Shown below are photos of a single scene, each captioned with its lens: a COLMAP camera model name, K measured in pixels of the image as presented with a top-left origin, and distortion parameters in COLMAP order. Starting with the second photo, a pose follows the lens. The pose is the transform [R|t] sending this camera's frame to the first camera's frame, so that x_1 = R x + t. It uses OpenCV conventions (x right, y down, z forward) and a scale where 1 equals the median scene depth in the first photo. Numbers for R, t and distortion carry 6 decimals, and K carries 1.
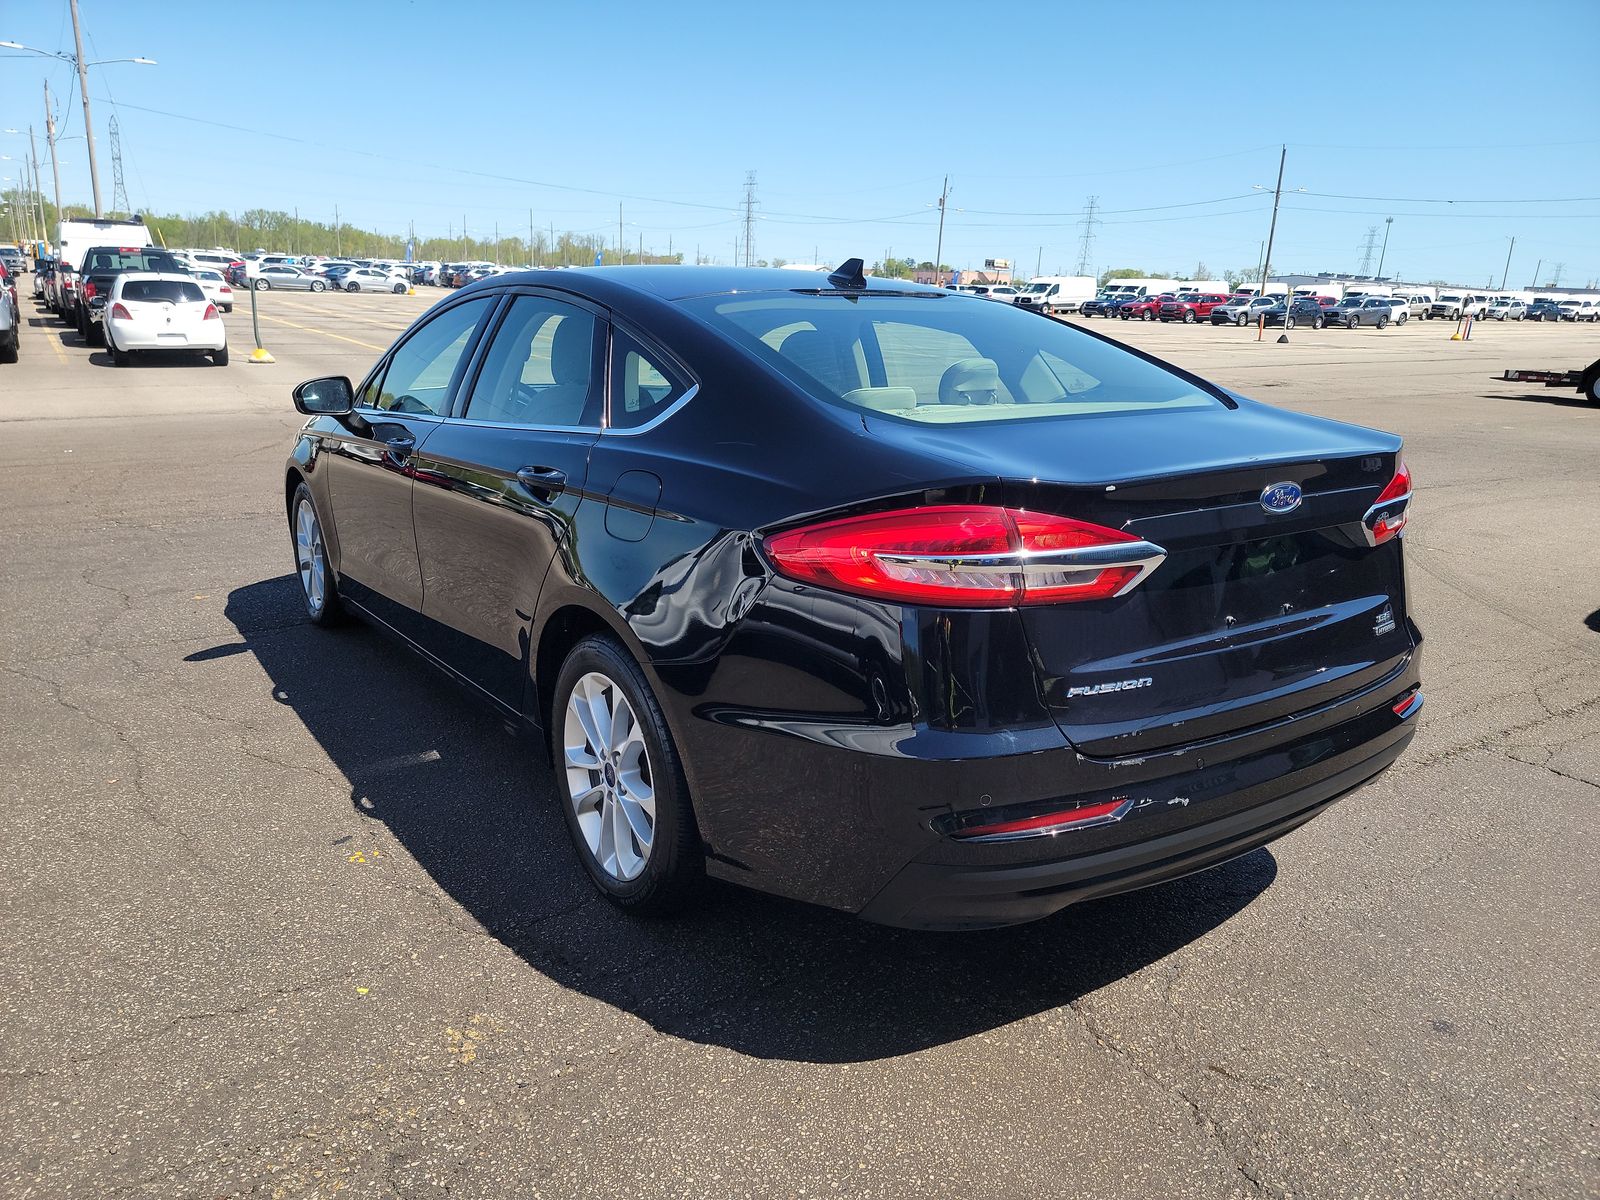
lens RADIAL K [[1085.3, 0, 791.4], [0, 1085.3, 597.7], [0, 0, 1]] dist [0.045319, -0.039164]
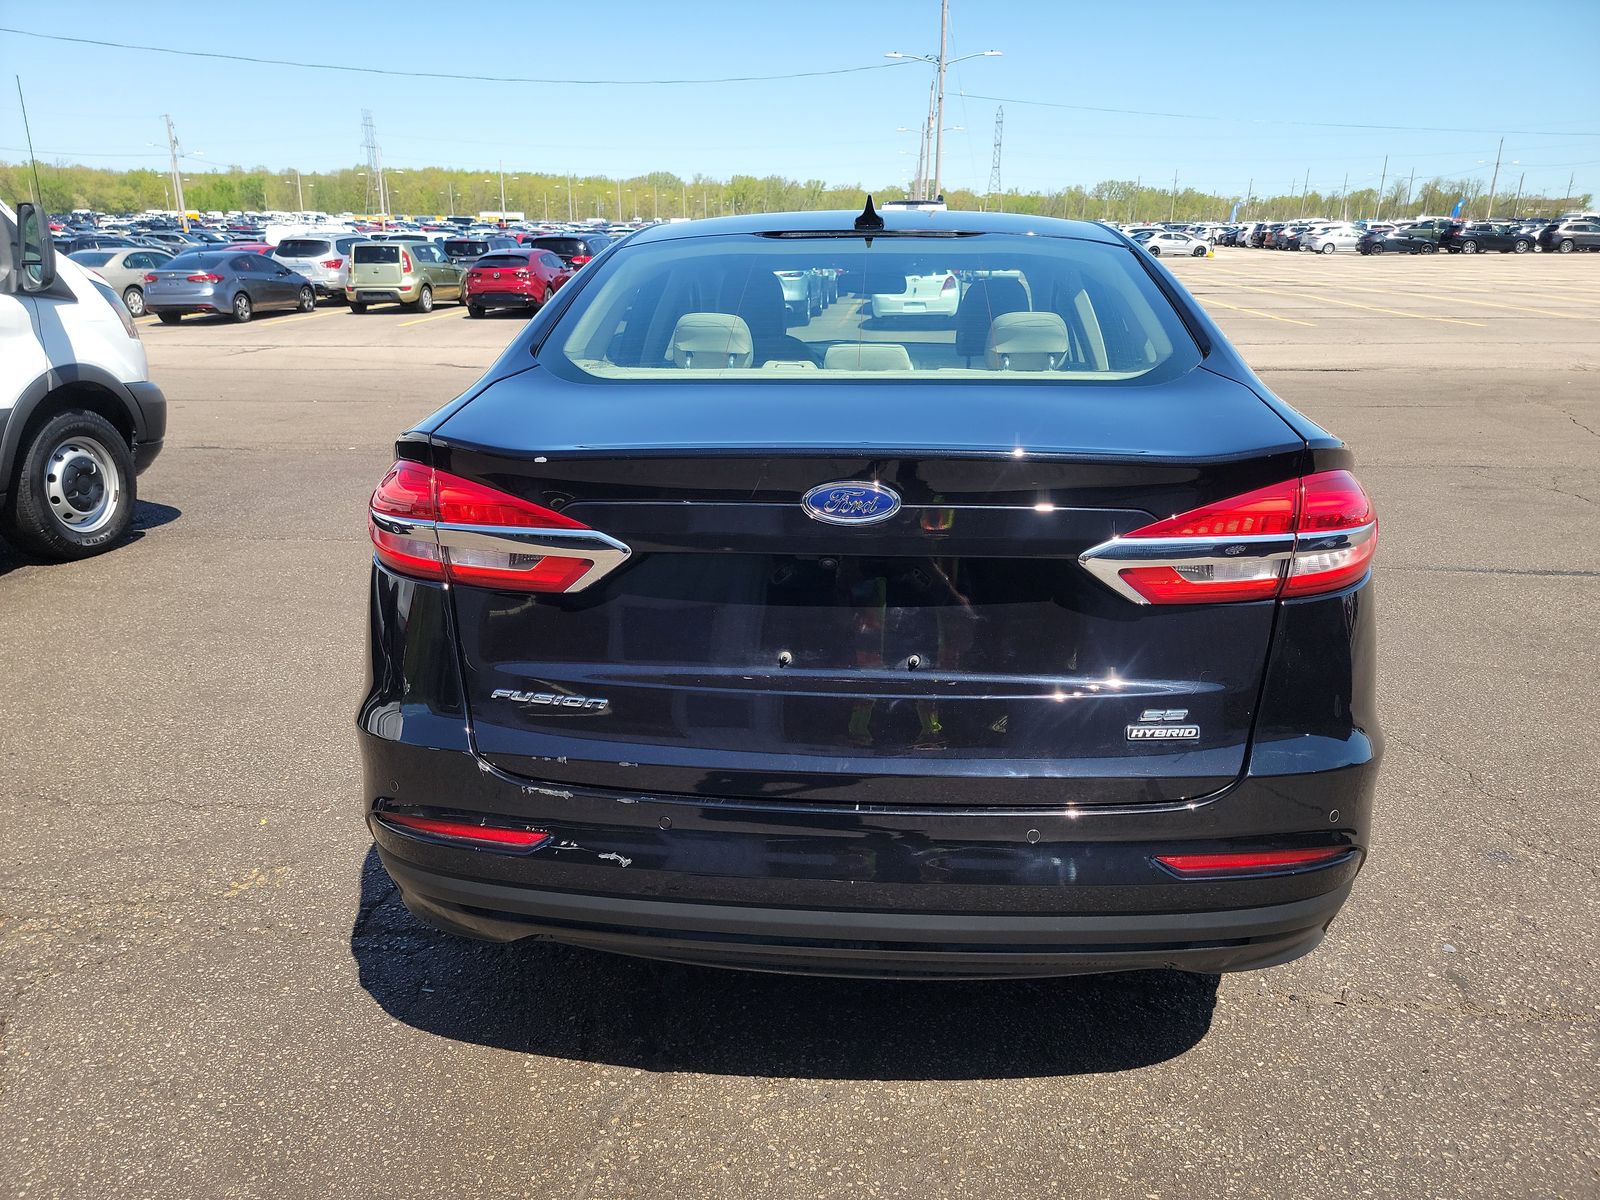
lens RADIAL K [[1085.3, 0, 788.0], [0, 1085.3, 596.3], [0, 0, 1]] dist [0.045319, -0.039164]
pose [[0.786767, 0.156890, -0.596978, 0.914404], [-0.138955, 0.987351, 0.076352, -0.083619], [0.601406, 0.022882, 0.798616, 0.439275]]
